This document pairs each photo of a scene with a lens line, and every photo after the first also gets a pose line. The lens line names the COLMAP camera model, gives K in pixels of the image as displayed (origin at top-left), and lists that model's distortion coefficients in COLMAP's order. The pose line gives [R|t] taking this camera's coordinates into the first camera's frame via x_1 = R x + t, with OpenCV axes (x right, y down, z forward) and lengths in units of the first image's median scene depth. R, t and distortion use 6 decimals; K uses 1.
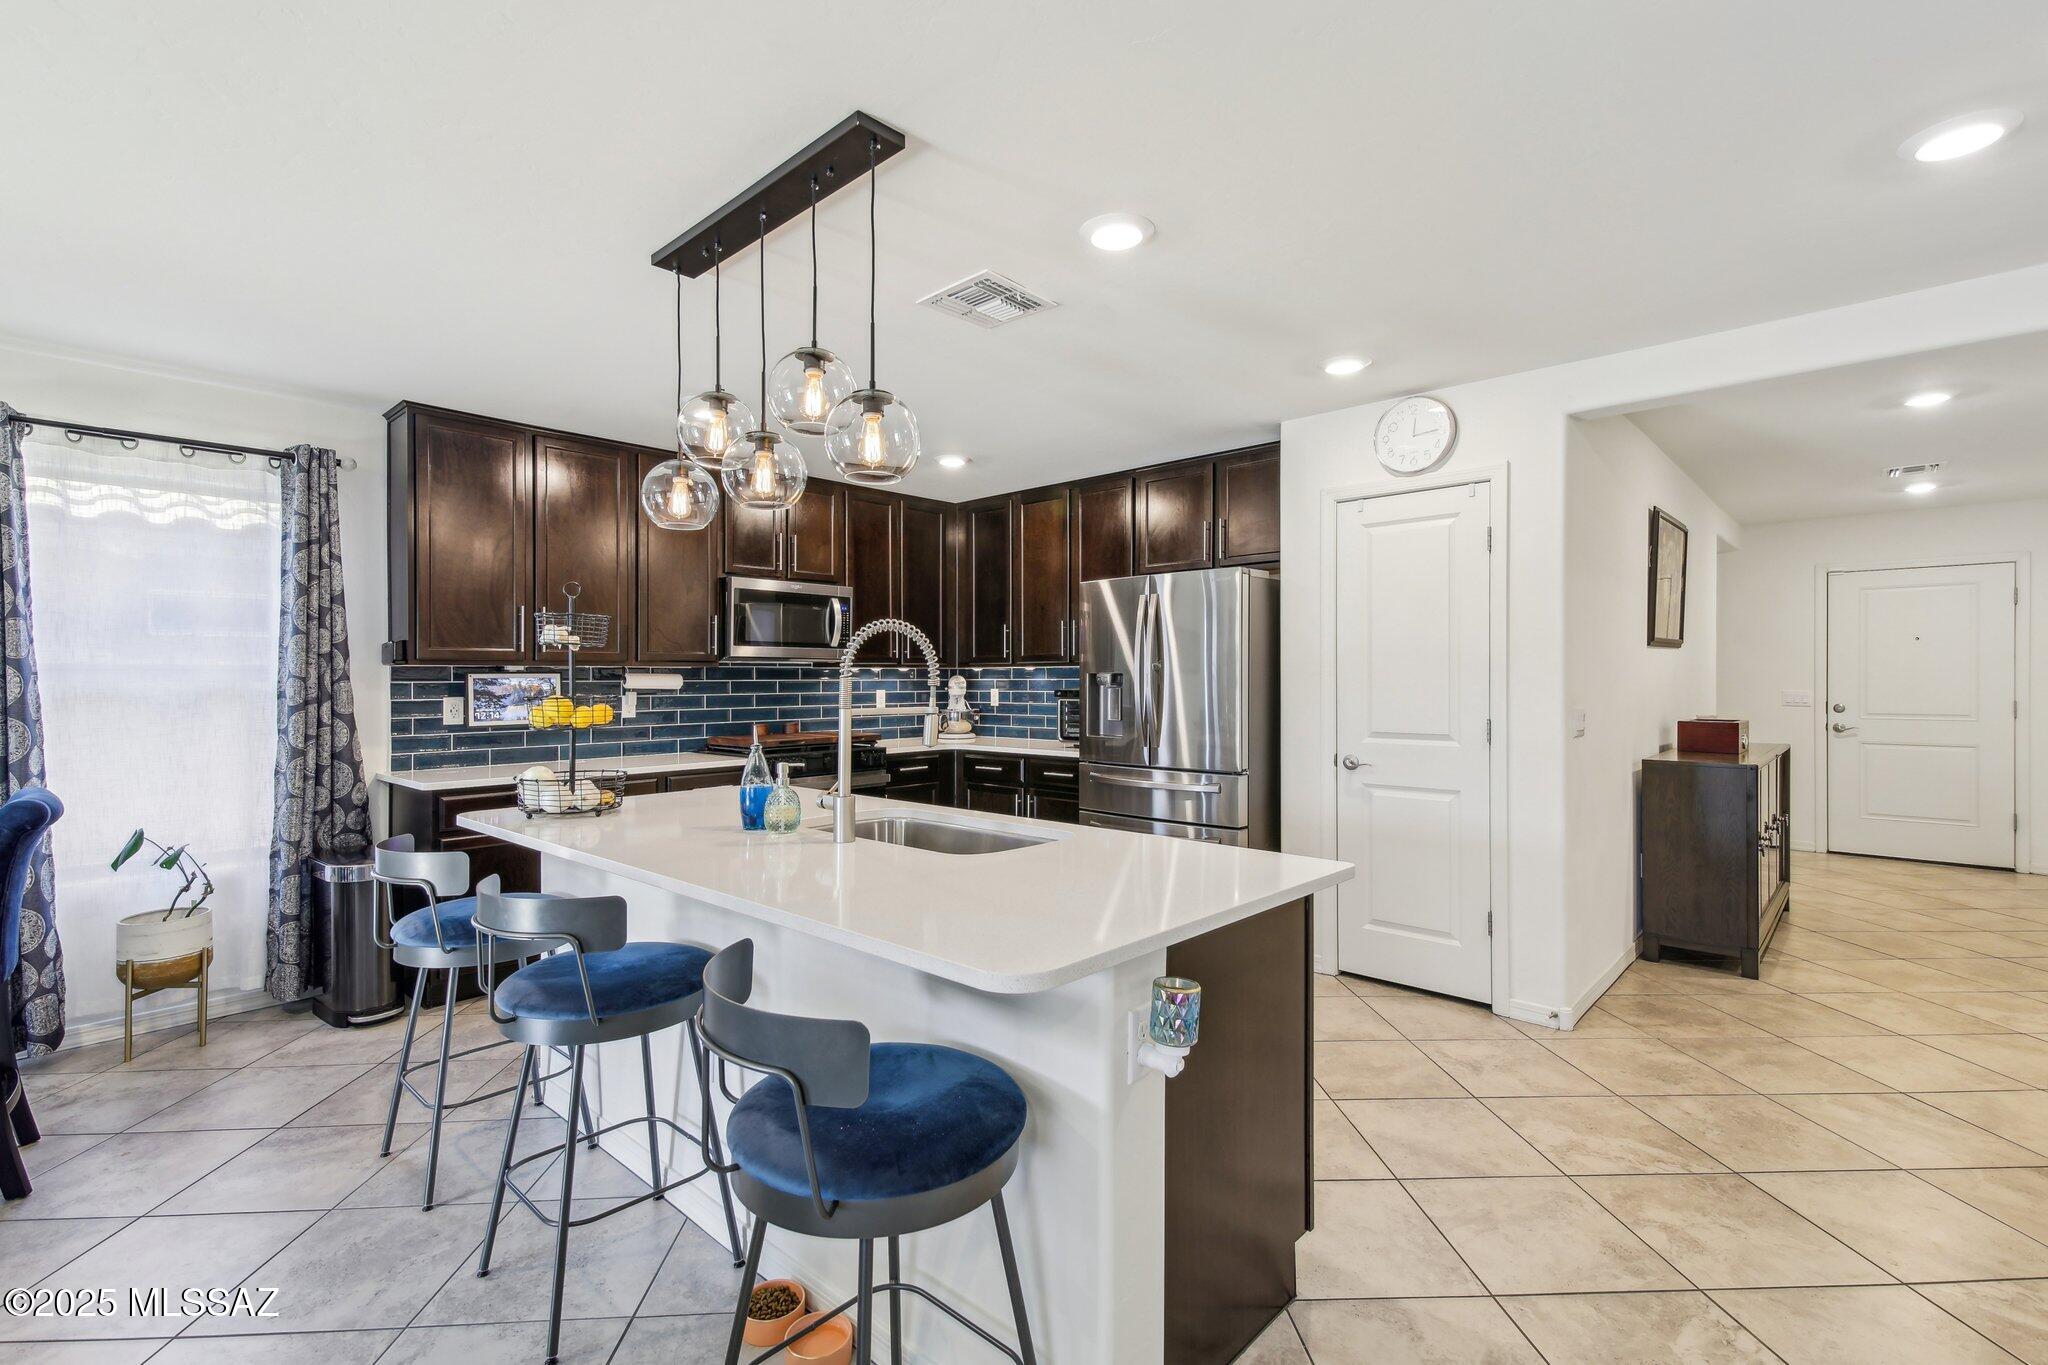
lens RADIAL K [[928.3, 0, 1022.2], [0, 928.3, 685.0], [0, 0, 1]] dist [0.026664, -0.005115]
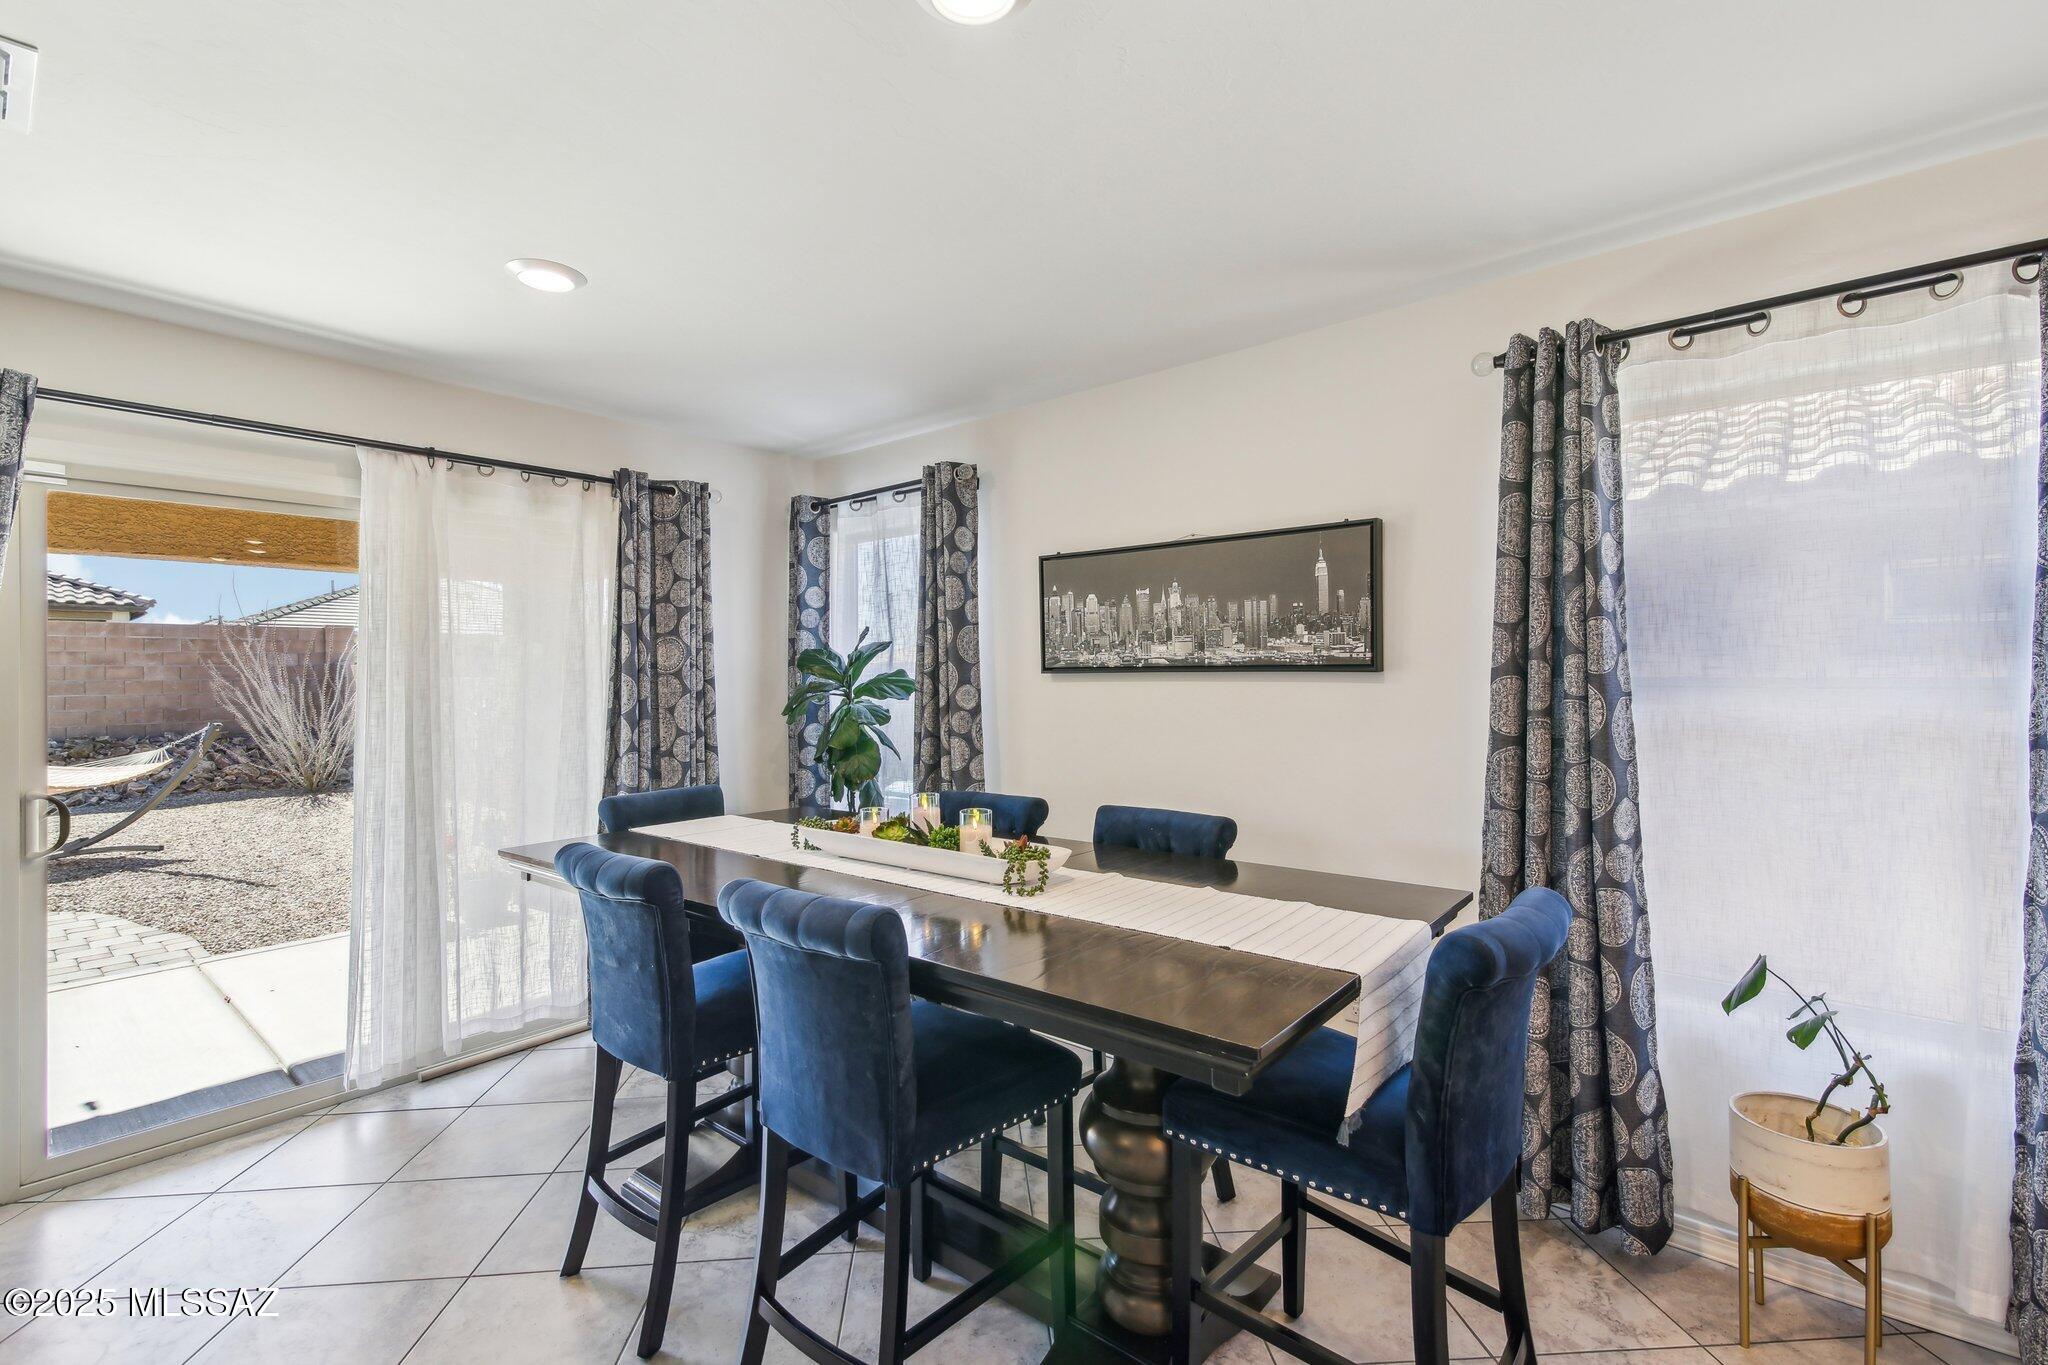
lens RADIAL K [[928.3, 0, 1016.3], [0, 928.3, 665.4], [0, 0, 1]] dist [0.026664, -0.005115]
pose [[0.031101, -0.003114, -0.999511, -0.307861], [-0.000468, 0.999995, -0.003130, -0.026613], [0.999516, 0.000566, 0.031099, 0.449272]]
